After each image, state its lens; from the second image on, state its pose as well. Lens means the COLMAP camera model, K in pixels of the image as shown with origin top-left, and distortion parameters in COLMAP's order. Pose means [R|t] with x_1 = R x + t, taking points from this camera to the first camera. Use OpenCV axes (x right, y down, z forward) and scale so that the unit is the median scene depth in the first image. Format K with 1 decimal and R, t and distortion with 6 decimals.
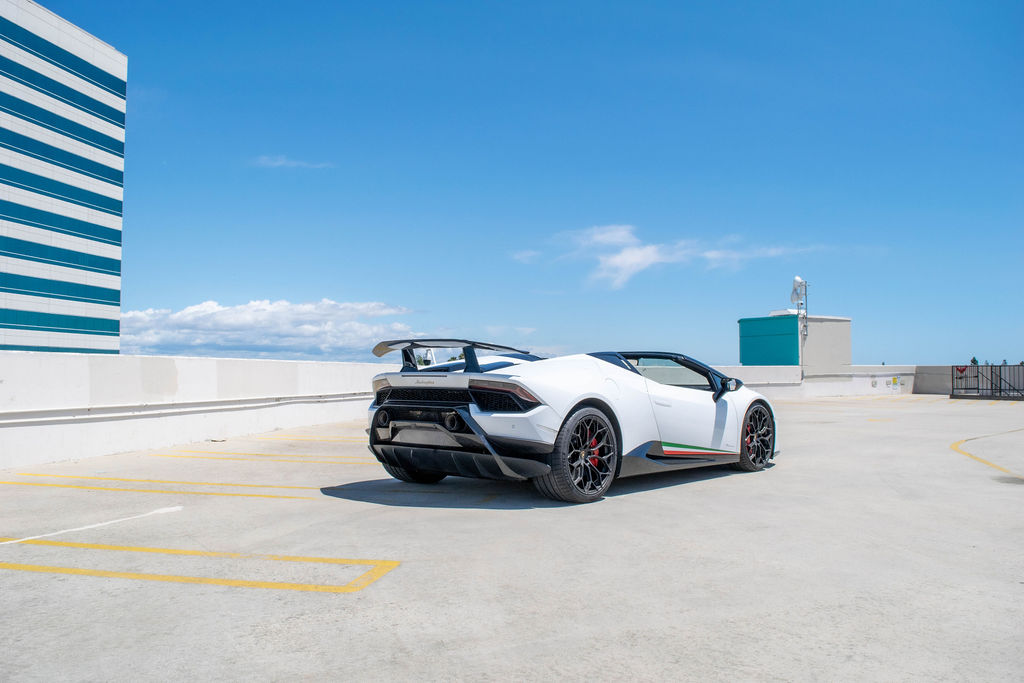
lens RADIAL K [[918.9, 0, 512.0], [0, 918.9, 341.5], [0, 0, 1]] dist [-0.098366, 0.019067]
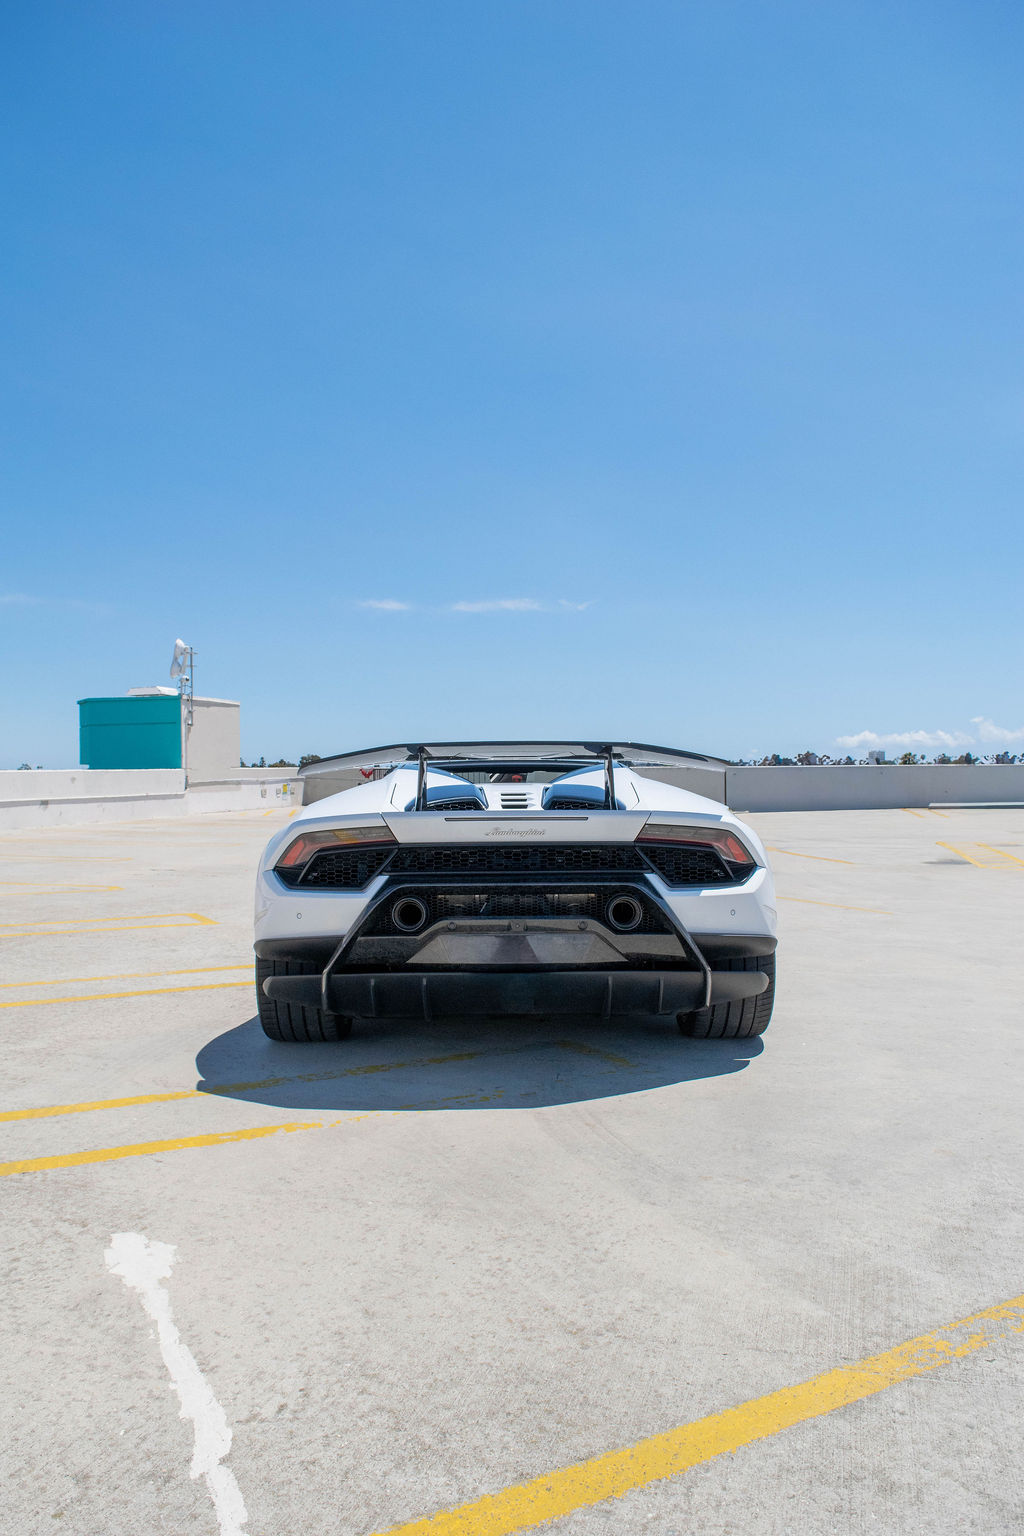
lens RADIAL K [[1271.3, 0, 501.0], [0, 1271.3, 764.8], [0, 0, 1]] dist [-0.098198, 0.009130]
pose [[0.772863, -0.004190, 0.634559, -0.460600], [-0.012676, 0.999677, 0.022039, -0.003642], [-0.634447, -0.025077, 0.772560, 0.452188]]
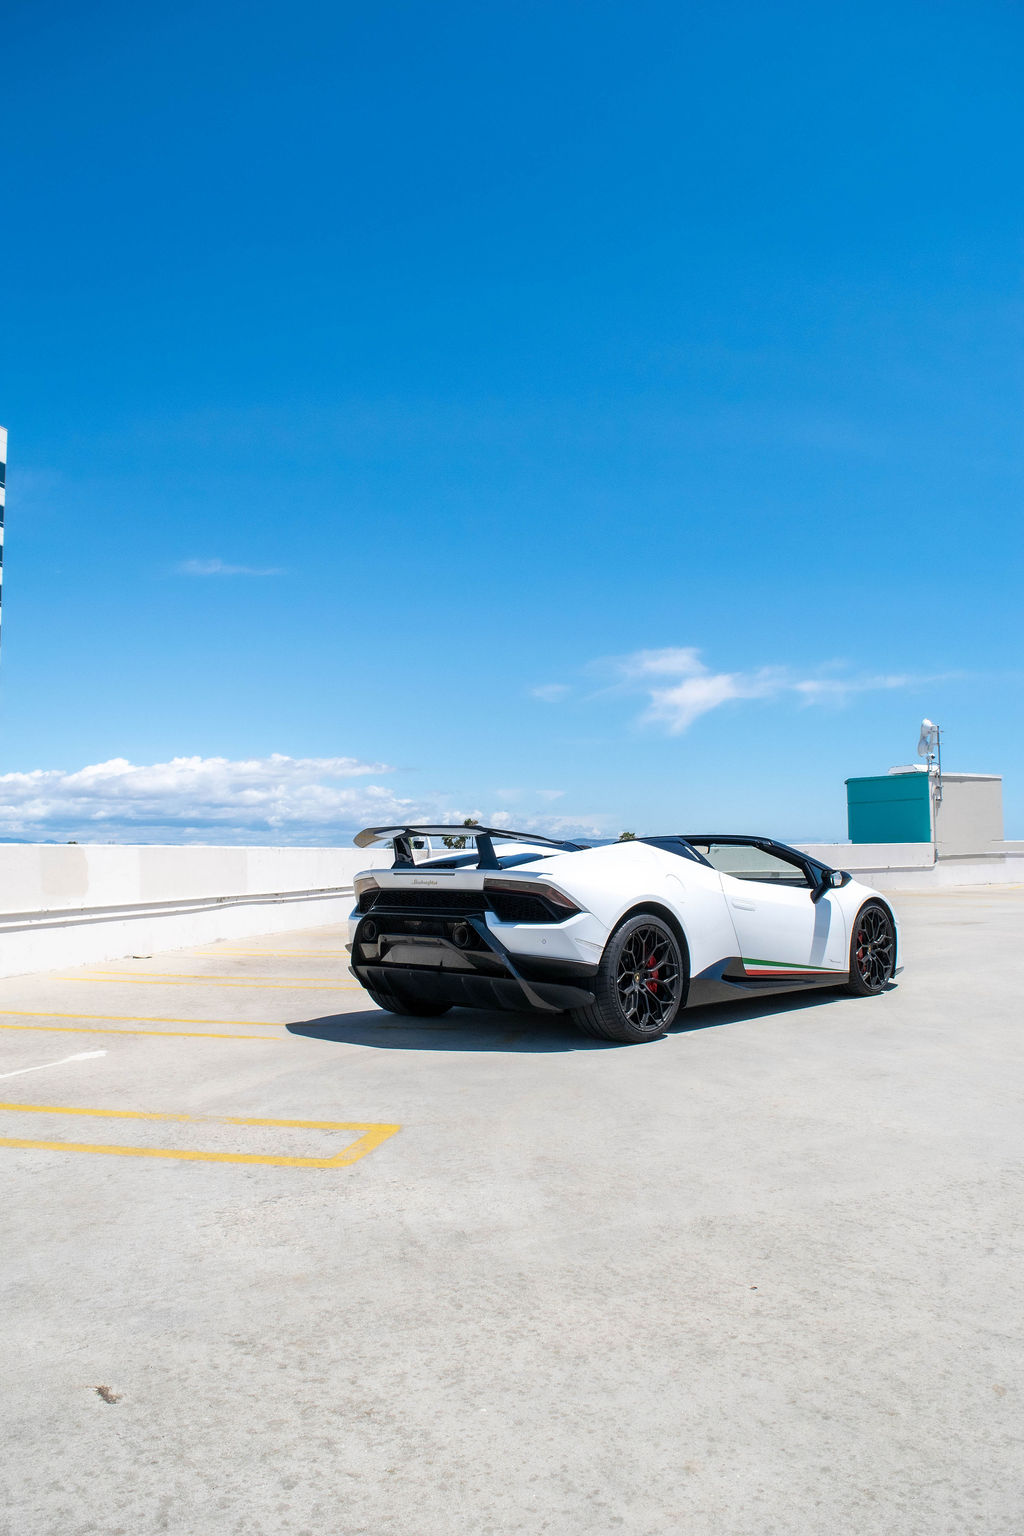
lens RADIAL K [[1271.3, 0, 501.0], [0, 1271.3, 764.8], [0, 0, 1]] dist [-0.098198, 0.009130]
pose [[0.999663, -0.009735, -0.024069, -0.006357], [0.008880, 0.999335, -0.035358, -0.012854], [0.024397, 0.035132, 0.999085, -0.035246]]
